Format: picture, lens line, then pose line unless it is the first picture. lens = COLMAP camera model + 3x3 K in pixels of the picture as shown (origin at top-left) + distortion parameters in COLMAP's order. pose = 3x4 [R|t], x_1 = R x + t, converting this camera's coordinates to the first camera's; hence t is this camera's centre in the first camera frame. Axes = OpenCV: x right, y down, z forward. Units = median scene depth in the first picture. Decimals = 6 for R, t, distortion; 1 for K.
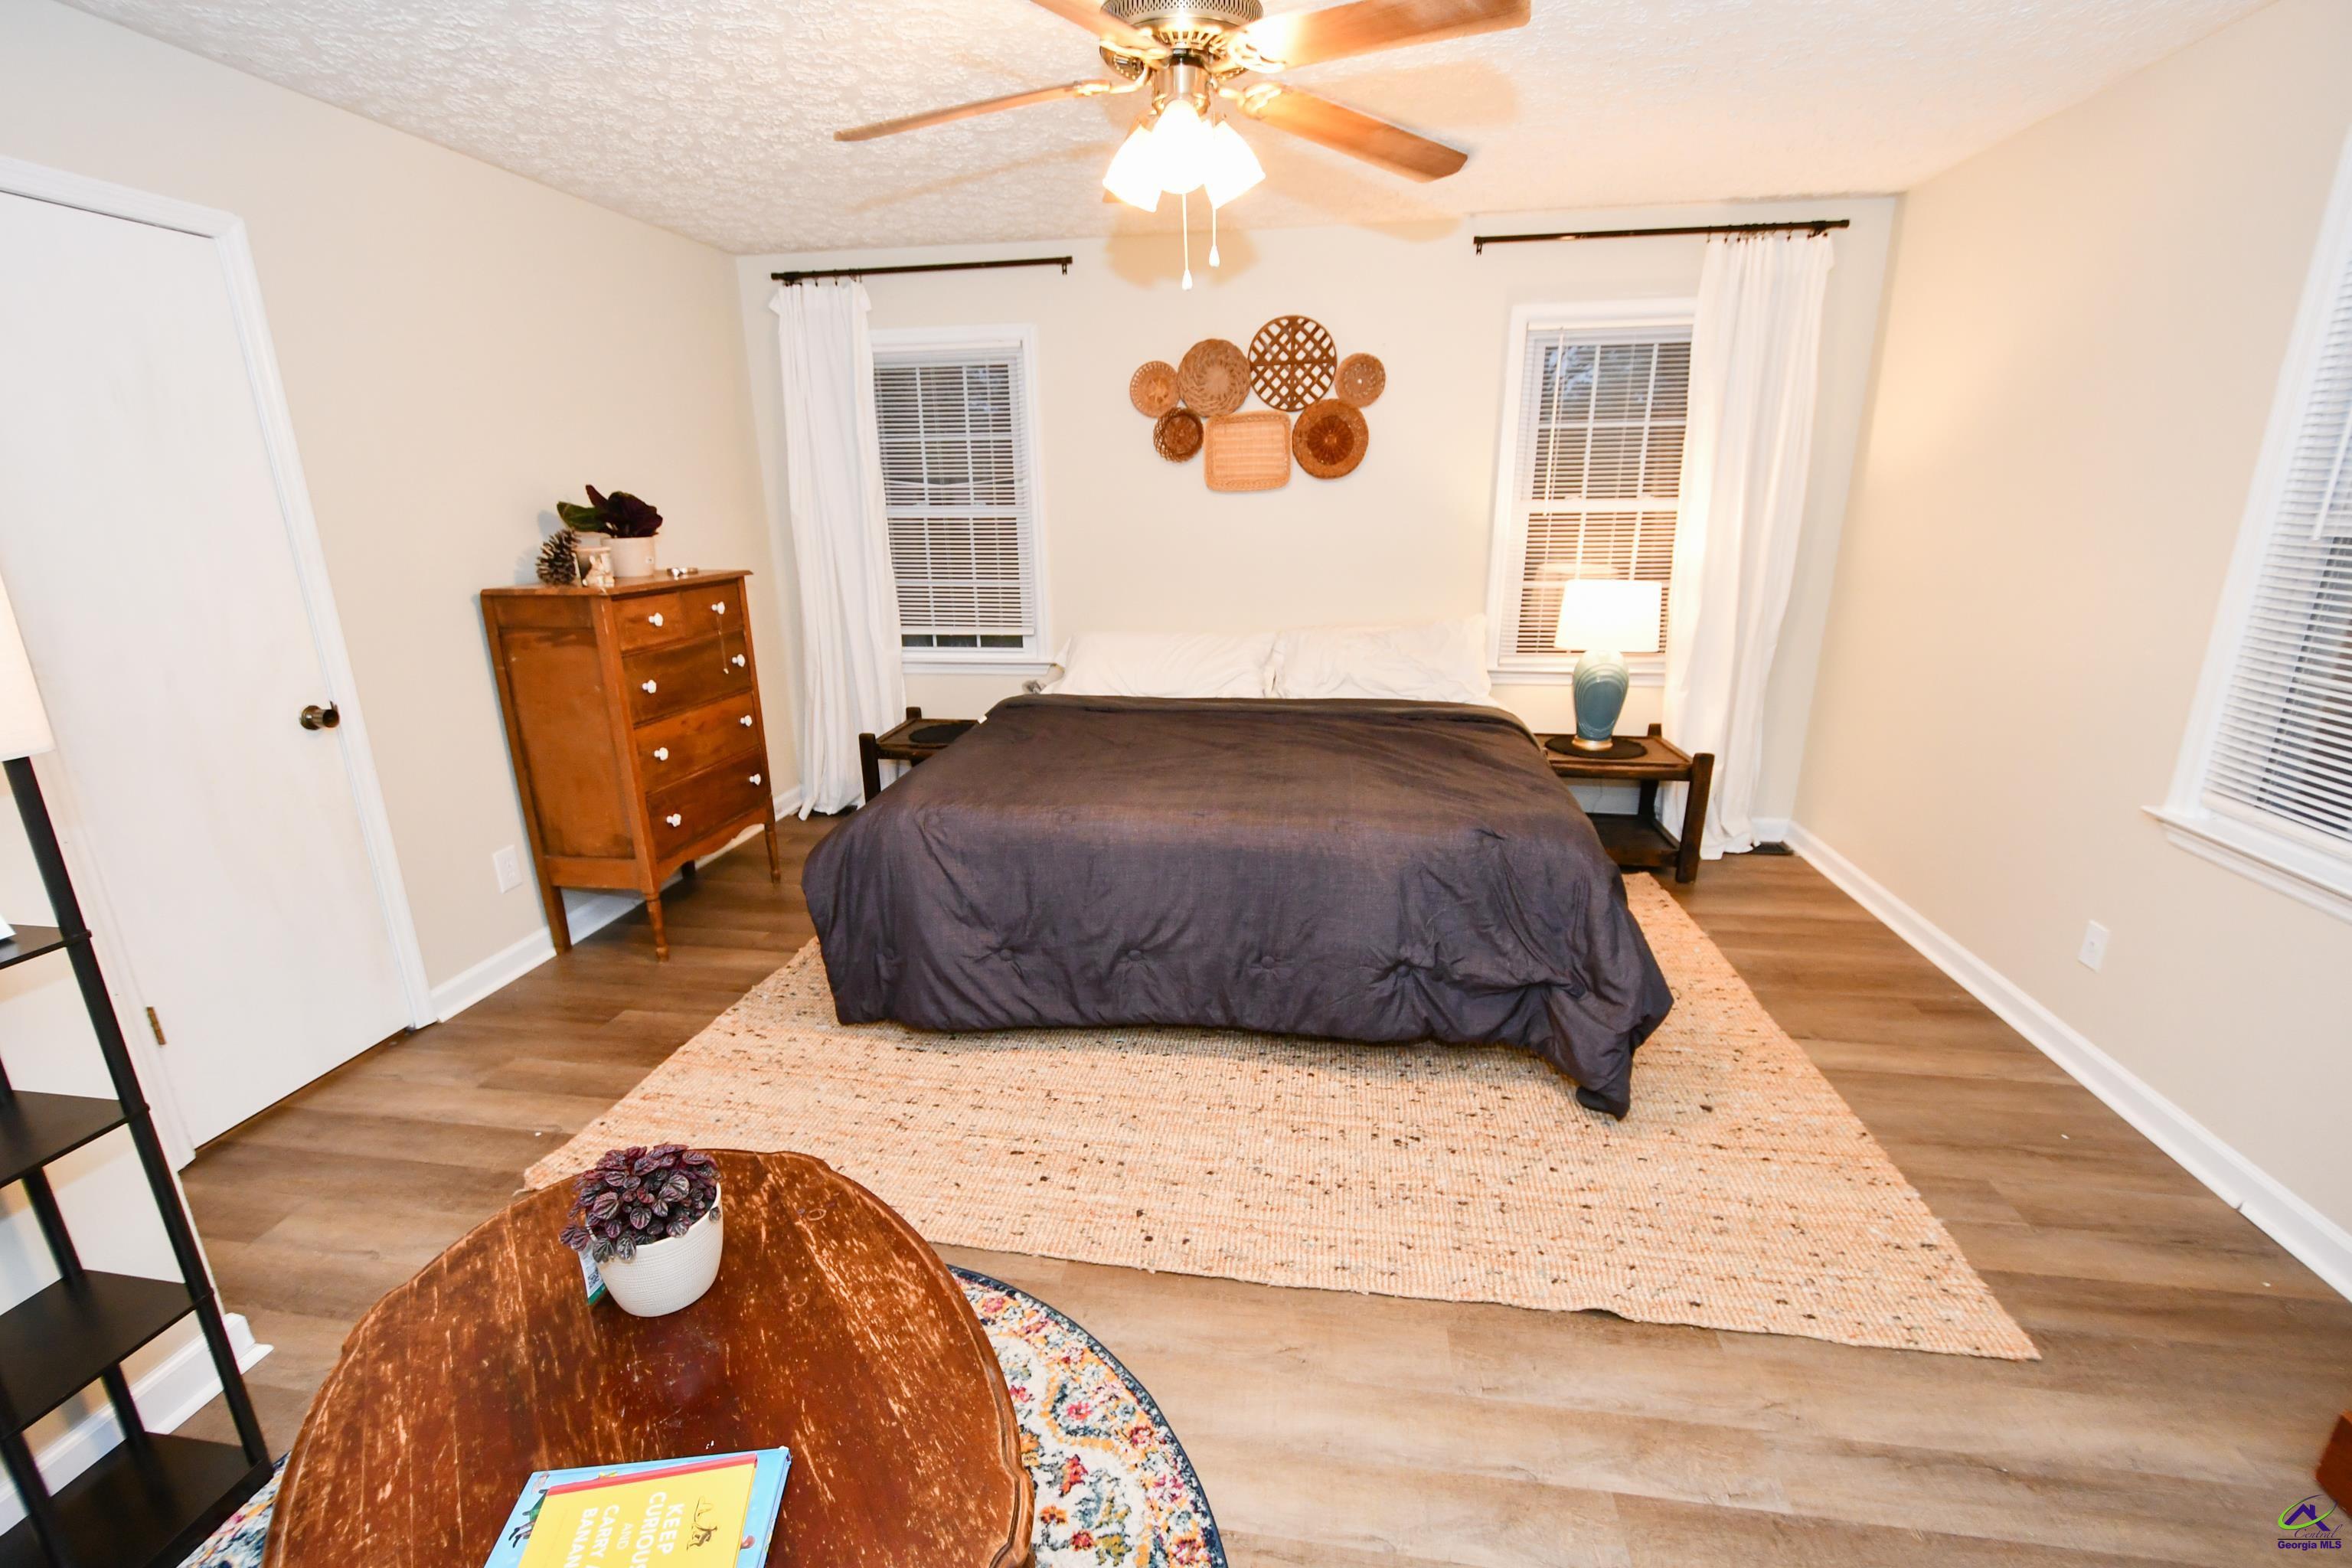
lens RADIAL K [[1030.9, 0, 1161.9], [0, 1030.9, 802.0], [0, 0, 1]] dist [0.001596, -0.006136]
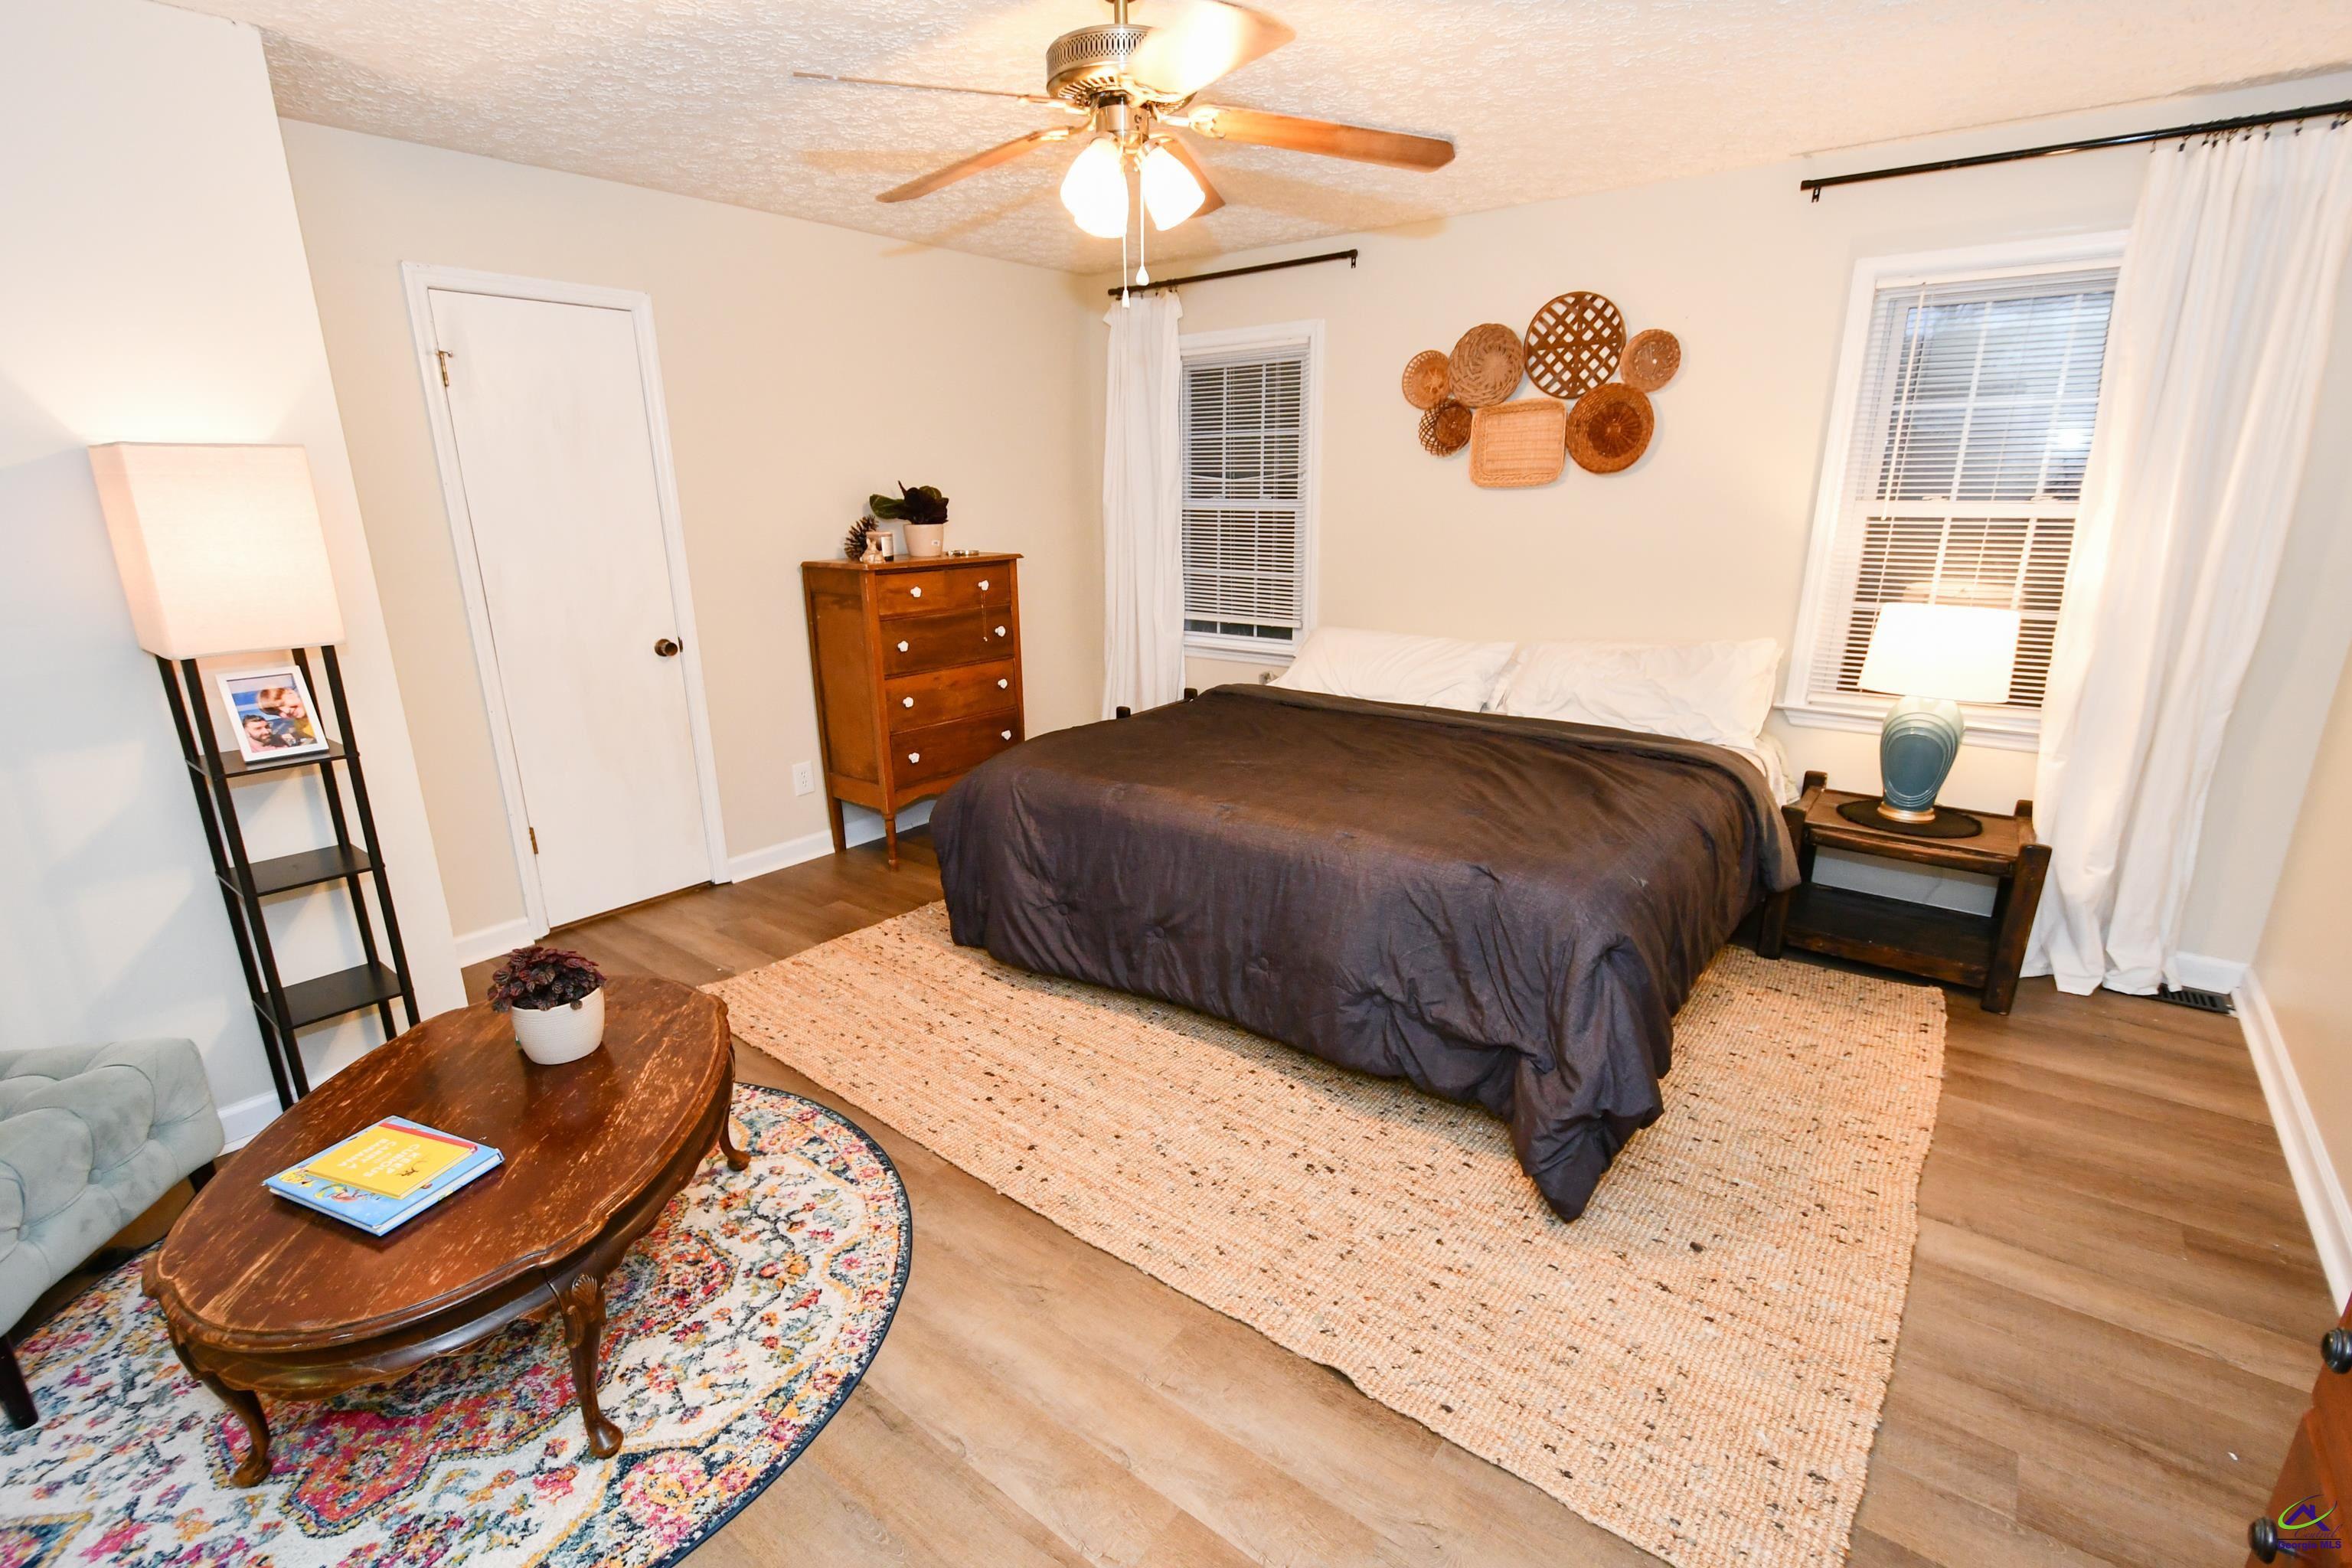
lens RADIAL K [[1069.2, 0, 1164.6], [0, 1069.2, 806.2], [0, 0, 1]] dist [0.000814, -0.006055]
pose [[0.872774, 0.144378, -0.466284, 0.373574], [-0.141851, 0.989050, 0.040734, -0.018851], [0.467059, 0.030591, 0.883697, 0.027665]]
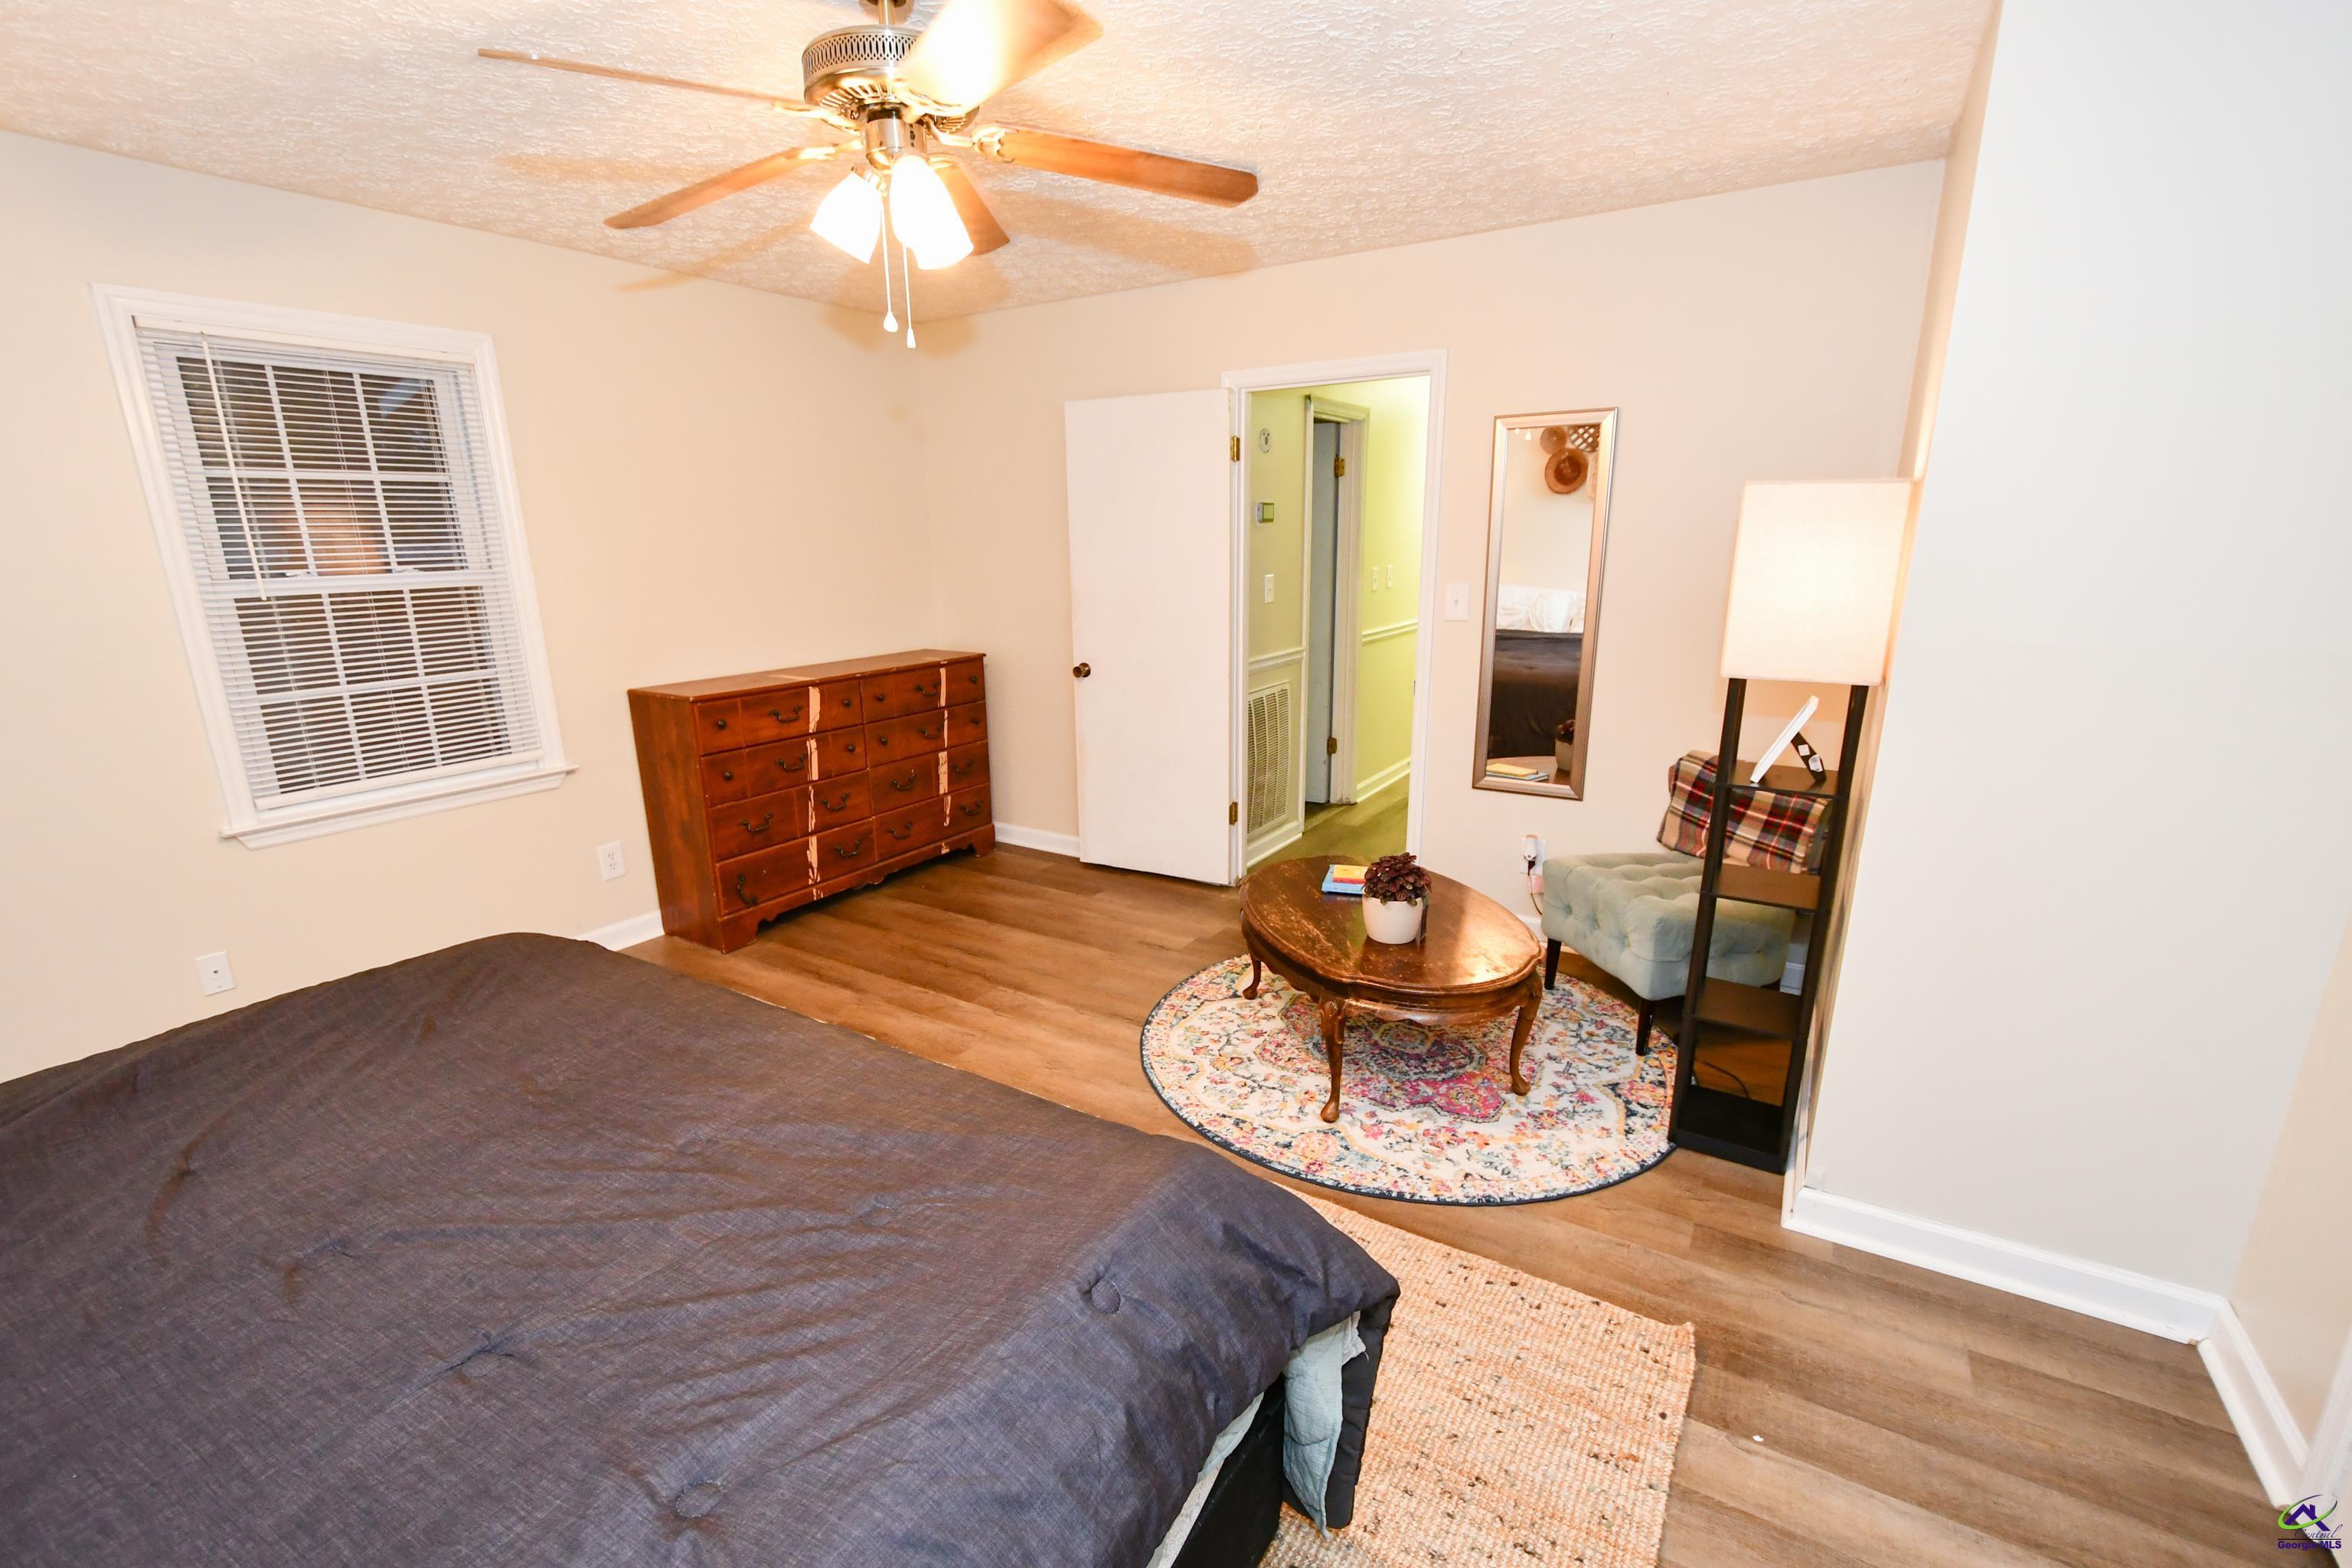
lens RADIAL K [[1030.9, 0, 1161.9], [0, 1030.9, 802.0], [0, 0, 1]] dist [0.001596, -0.006136]
pose [[-0.916983, -0.076250, 0.391573, -0.346752], [0.137626, 0.860835, 0.489921, -0.324291], [-0.374436, 0.503139, -0.778877, 1.075667]]
